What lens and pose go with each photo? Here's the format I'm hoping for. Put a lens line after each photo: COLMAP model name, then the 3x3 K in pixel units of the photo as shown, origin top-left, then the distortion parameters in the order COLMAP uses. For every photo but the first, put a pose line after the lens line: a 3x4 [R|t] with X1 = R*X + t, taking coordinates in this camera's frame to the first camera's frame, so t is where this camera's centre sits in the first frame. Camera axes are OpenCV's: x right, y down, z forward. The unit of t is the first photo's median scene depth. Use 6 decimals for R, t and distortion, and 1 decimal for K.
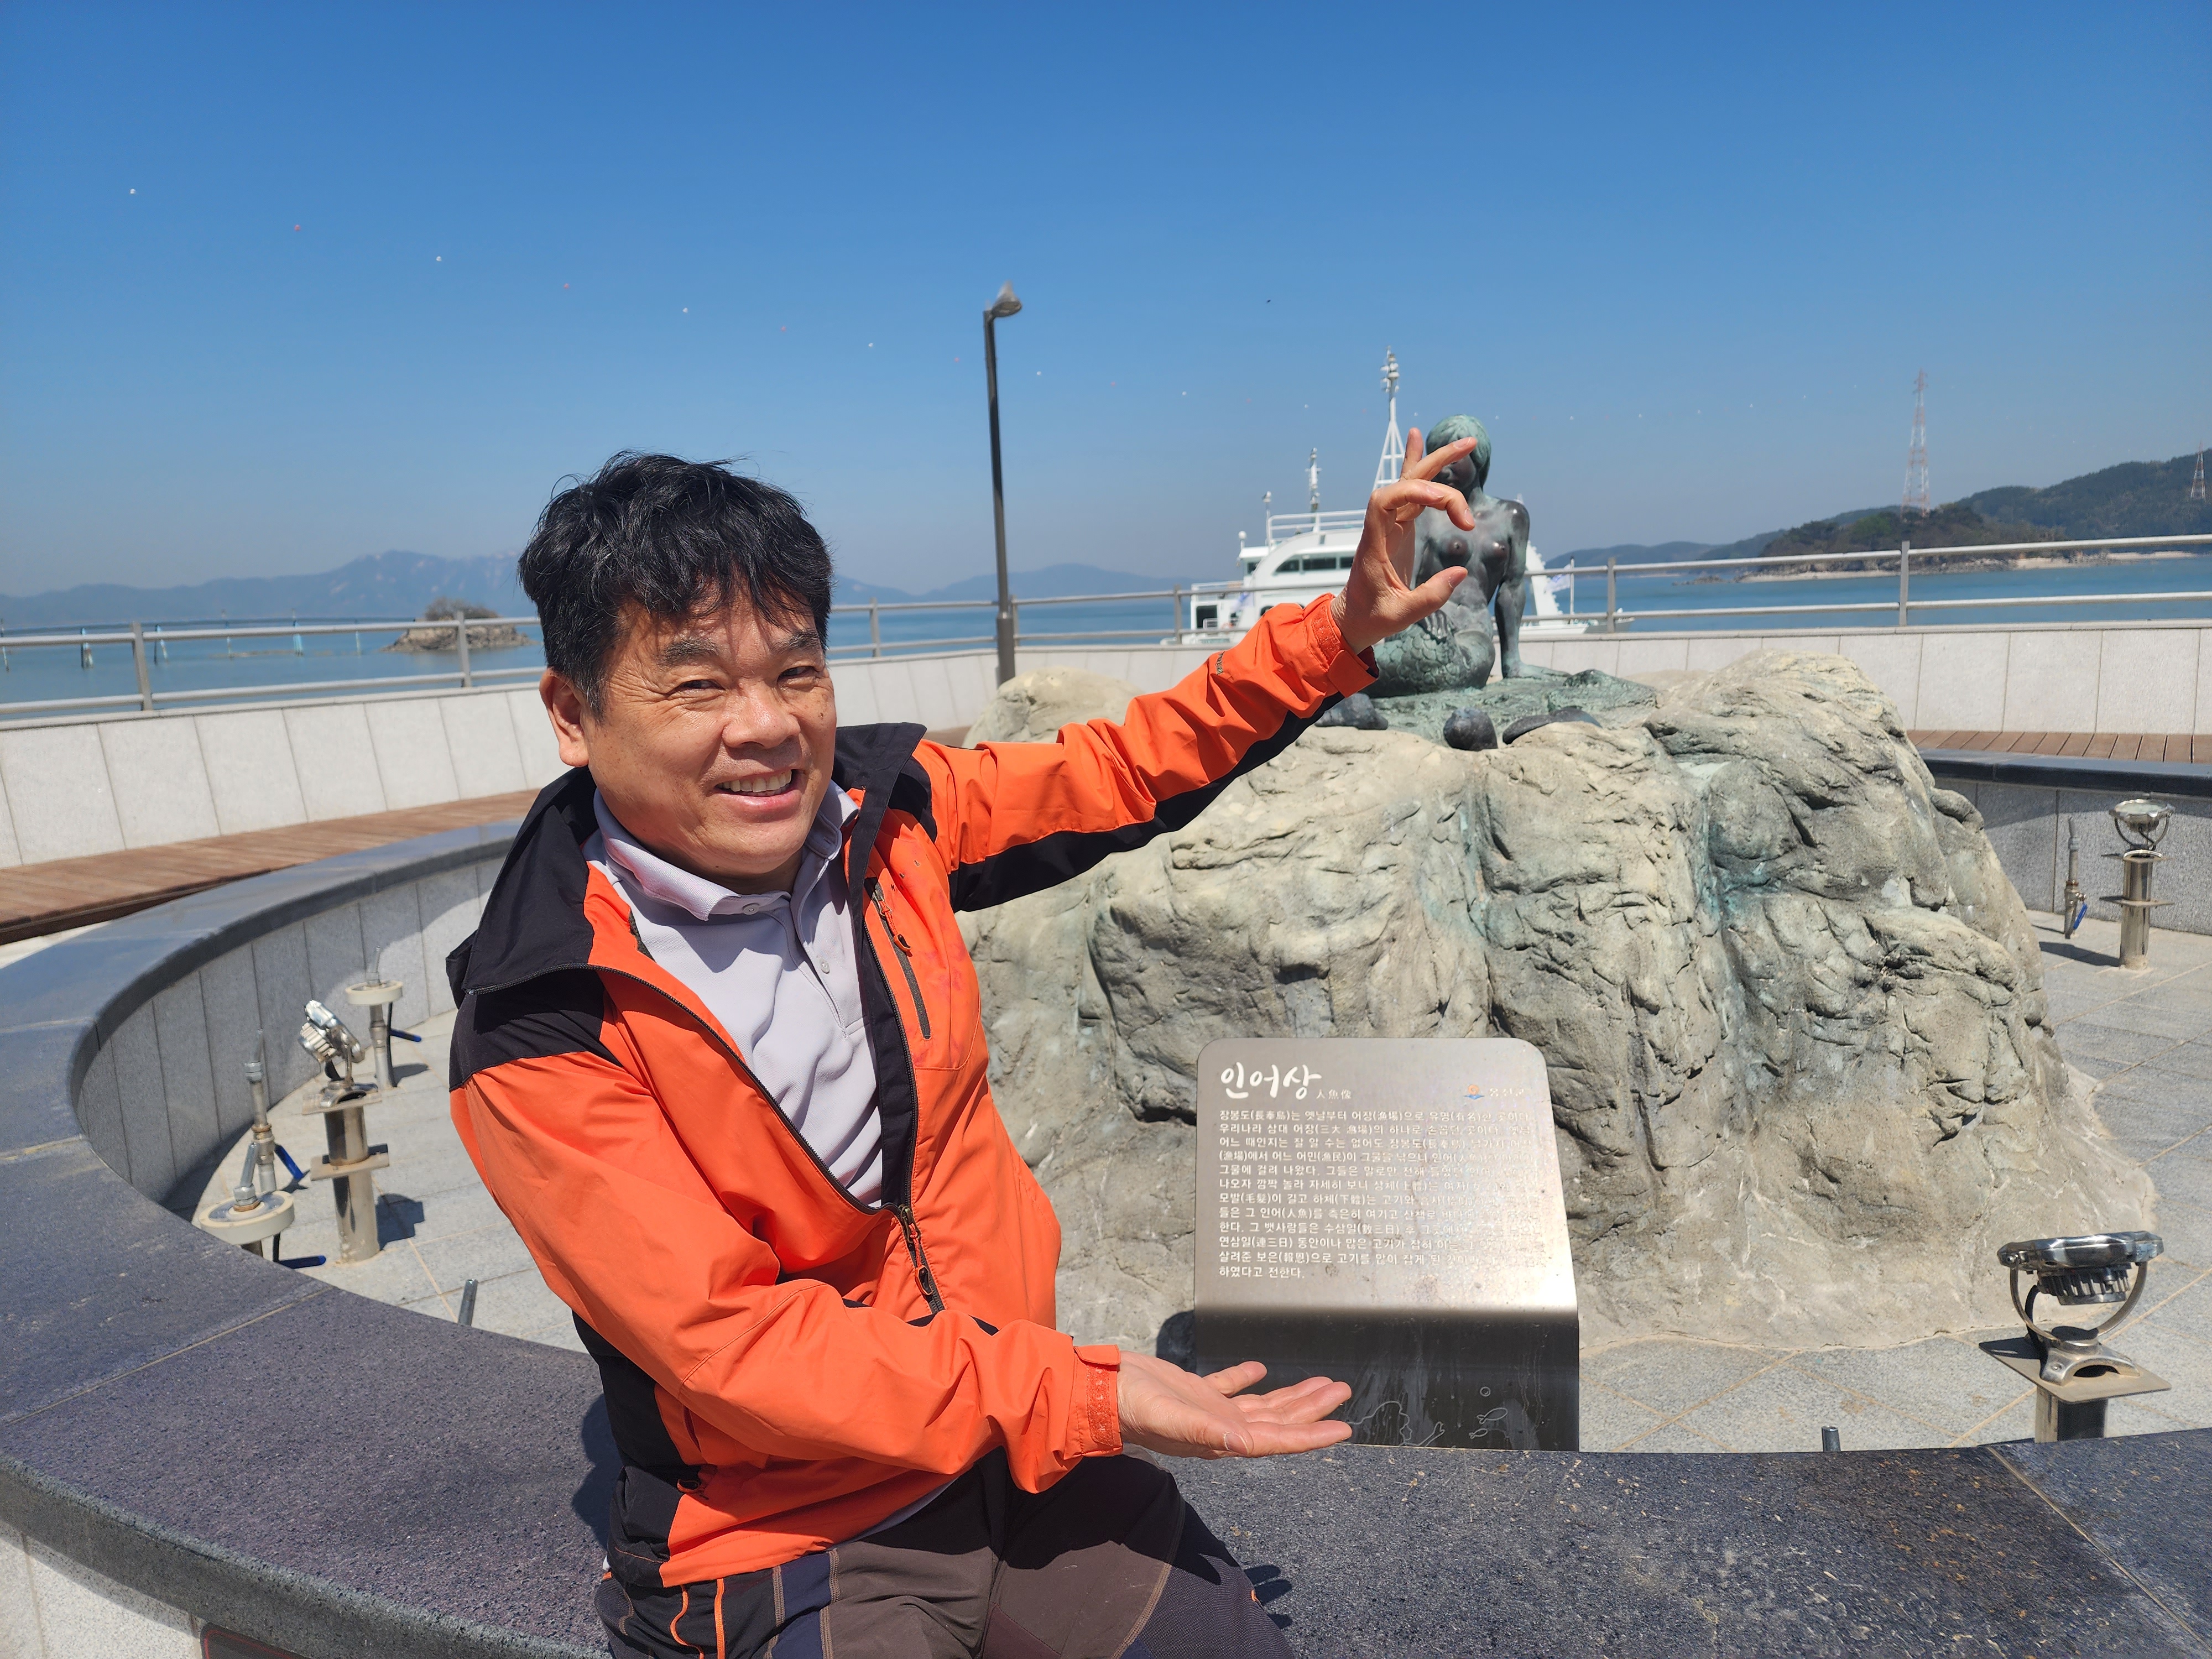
lens RADIAL K [[1506.7, 0, 1102.4], [0, 1506.7, 816.8], [0, 0, 1]] dist [0.077347, -0.077980]
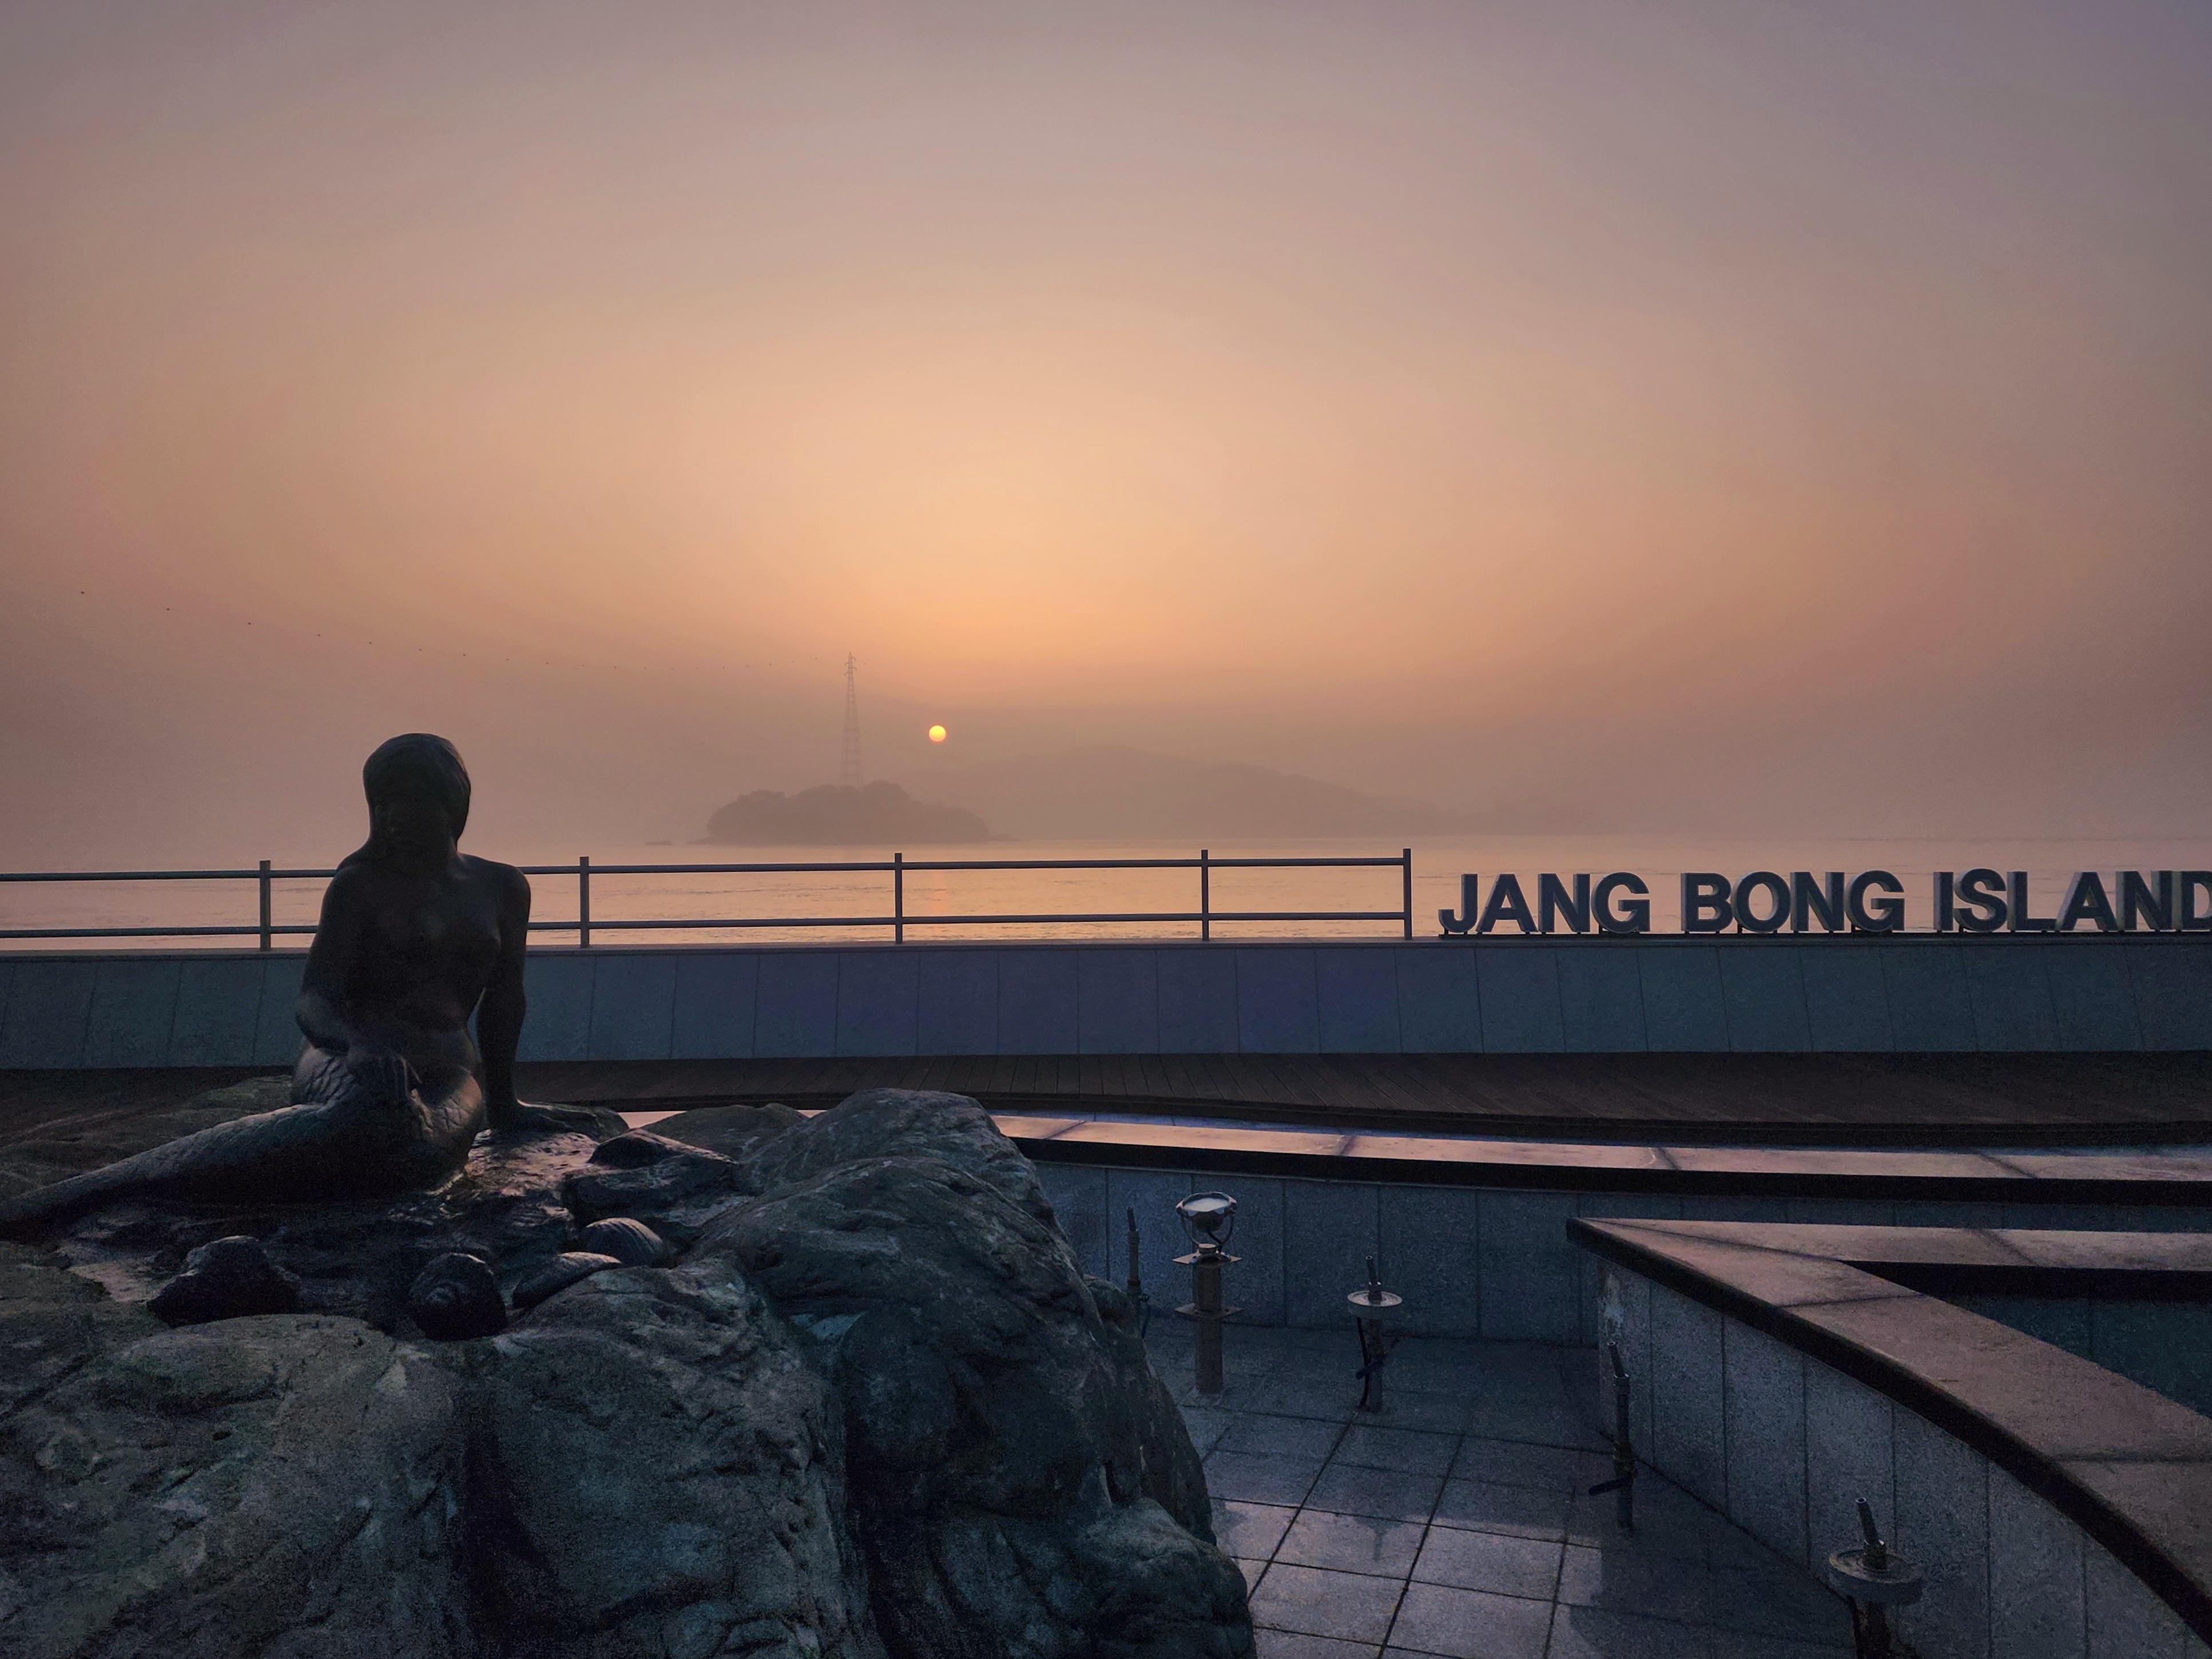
lens RADIAL K [[1678.2, 0, 1094.9], [0, 1678.2, 837.6], [0, 0, 1]] dist [0.079251, -0.074606]
pose [[0.808080, 0.032355, 0.588183, 0.060988], [0.057431, 0.989407, -0.133327, -0.148528], [-0.586266, 0.141519, 0.797662, 0.365524]]
